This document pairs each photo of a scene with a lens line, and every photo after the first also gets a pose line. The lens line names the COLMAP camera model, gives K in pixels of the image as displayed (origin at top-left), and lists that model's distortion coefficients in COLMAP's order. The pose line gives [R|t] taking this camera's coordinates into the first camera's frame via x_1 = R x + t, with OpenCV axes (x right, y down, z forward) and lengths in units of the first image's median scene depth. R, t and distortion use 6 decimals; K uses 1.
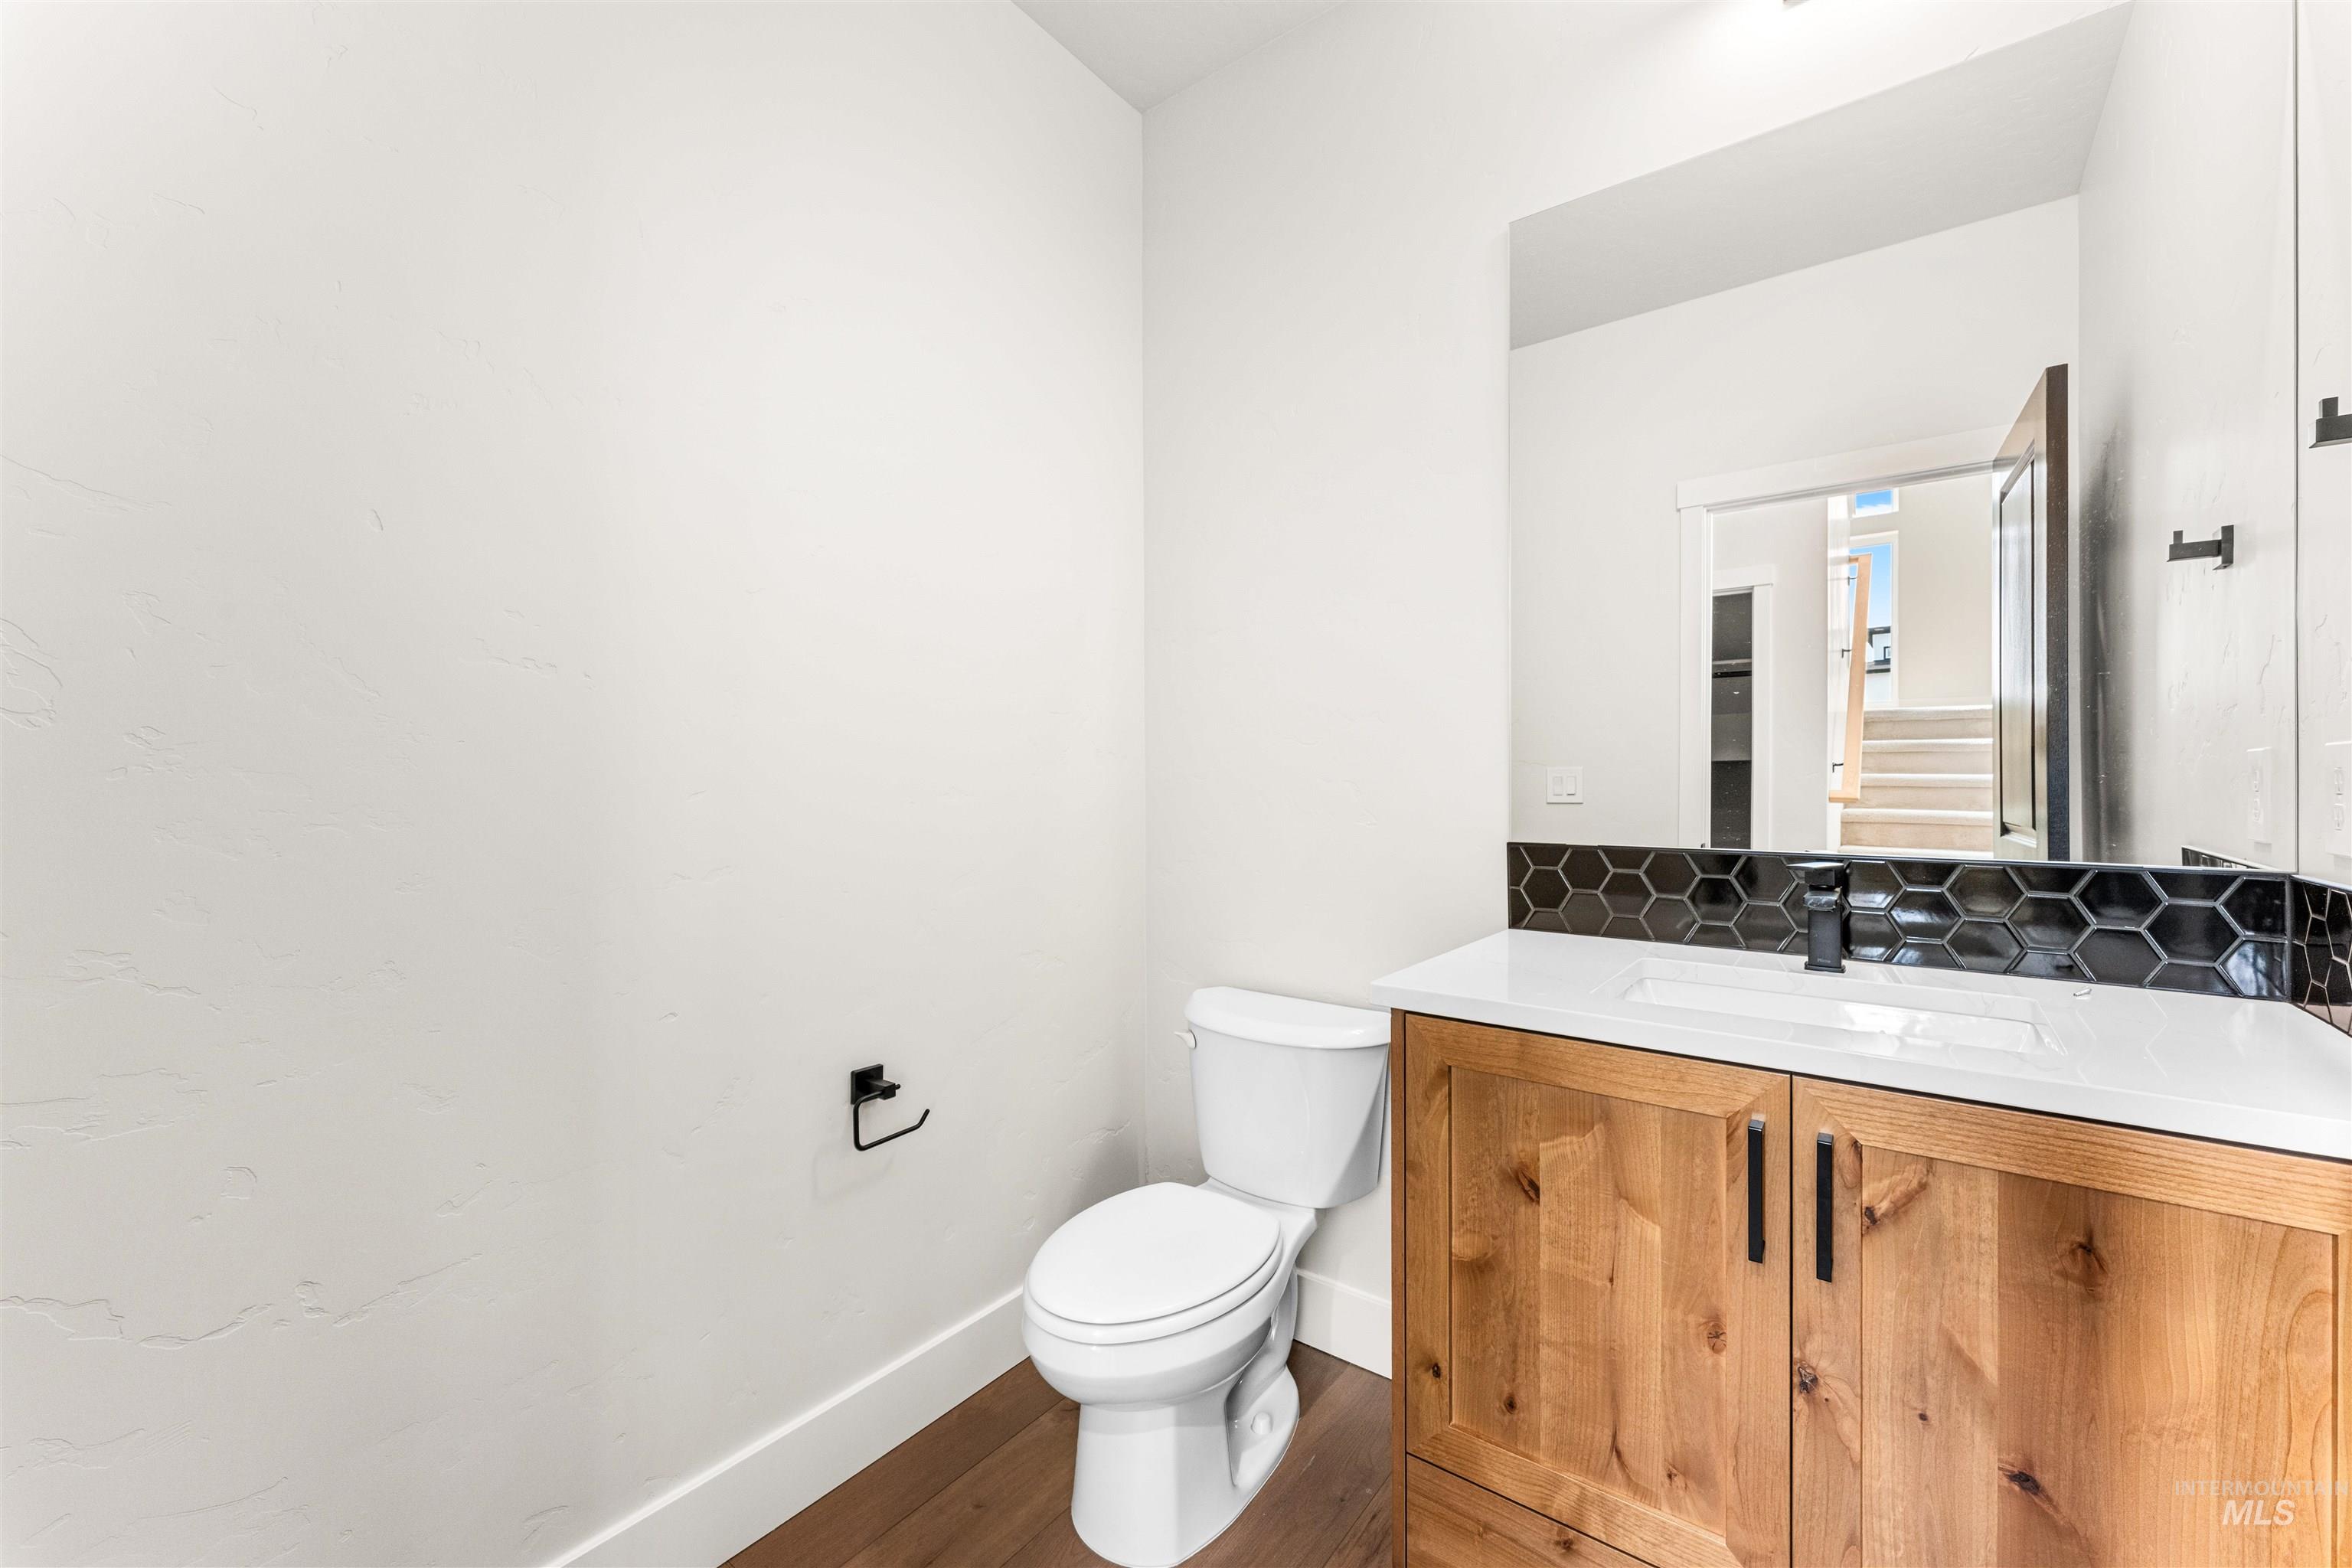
lens RADIAL K [[987.9, 0, 1184.5], [0, 987.9, 776.4], [0, 0, 1]] dist [0.003051, 0.000354]
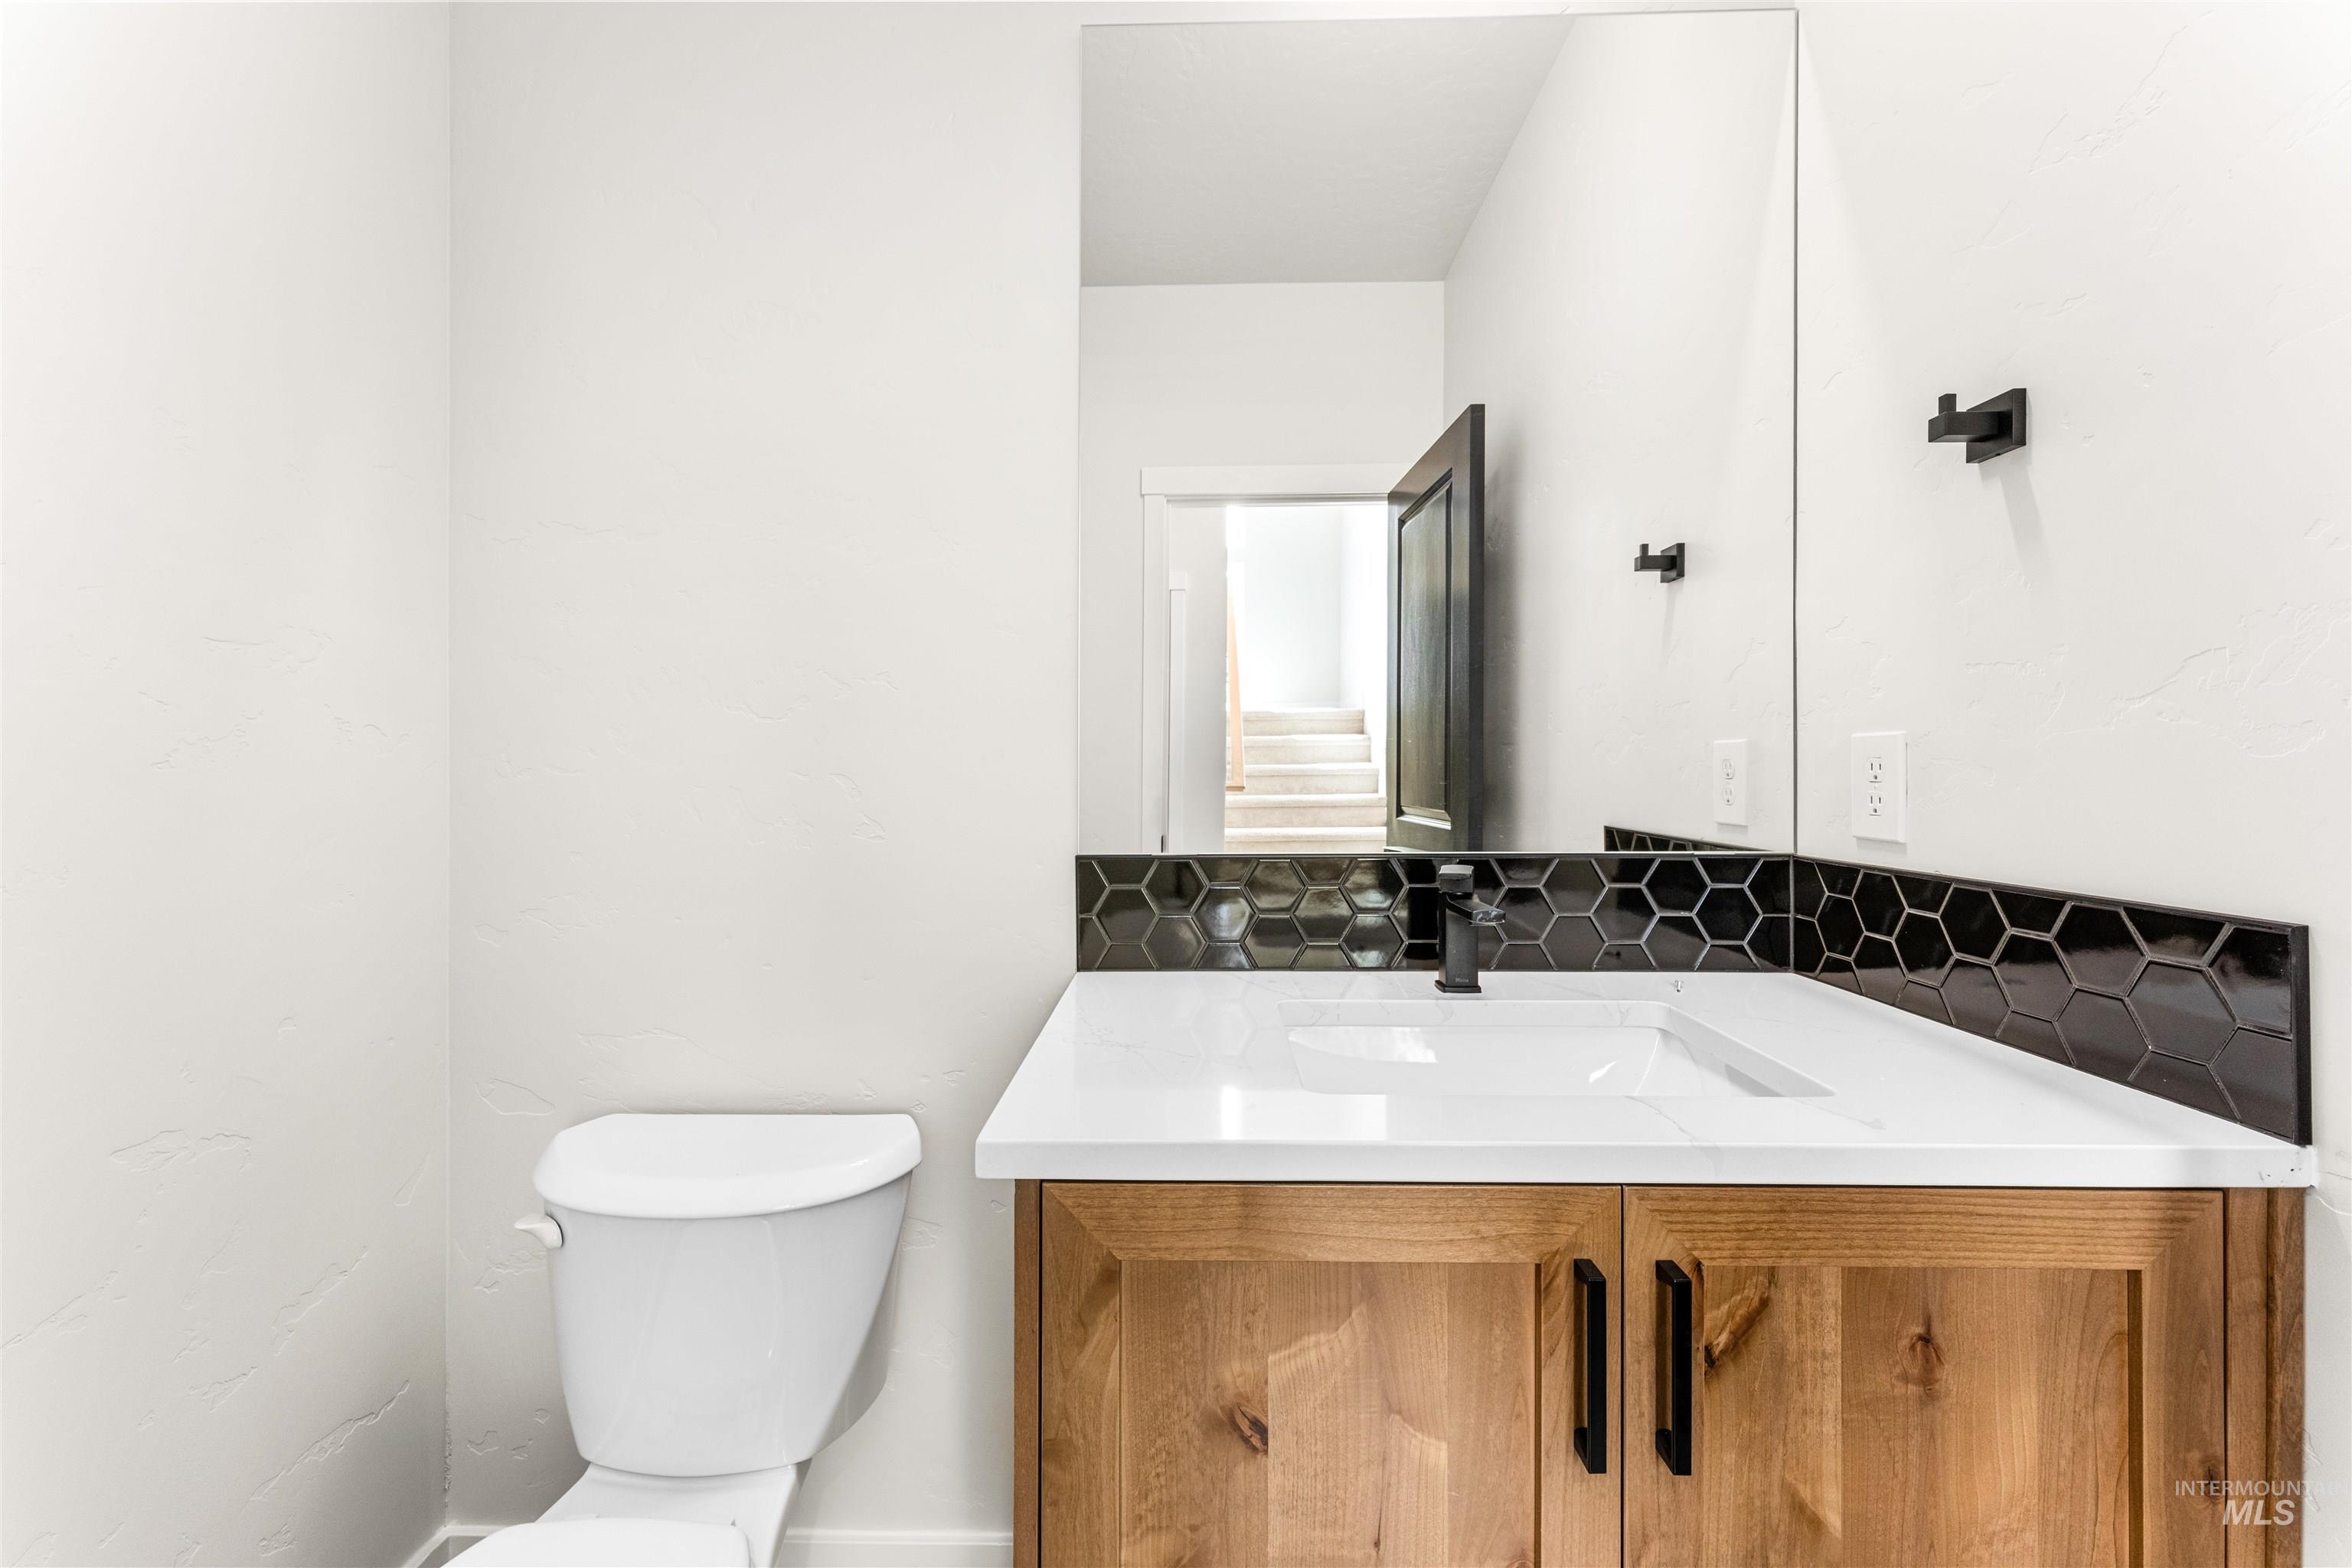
lens RADIAL K [[987.9, 0, 1237.8], [0, 987.9, 765.2], [0, 0, 1]] dist [0.003051, 0.000354]
pose [[0.802460, 0.000064, 0.596707, -0.028574], [0.001791, 0.999995, -0.002516, 0.001486], [-0.596704, 0.003088, 0.802456, 0.545317]]
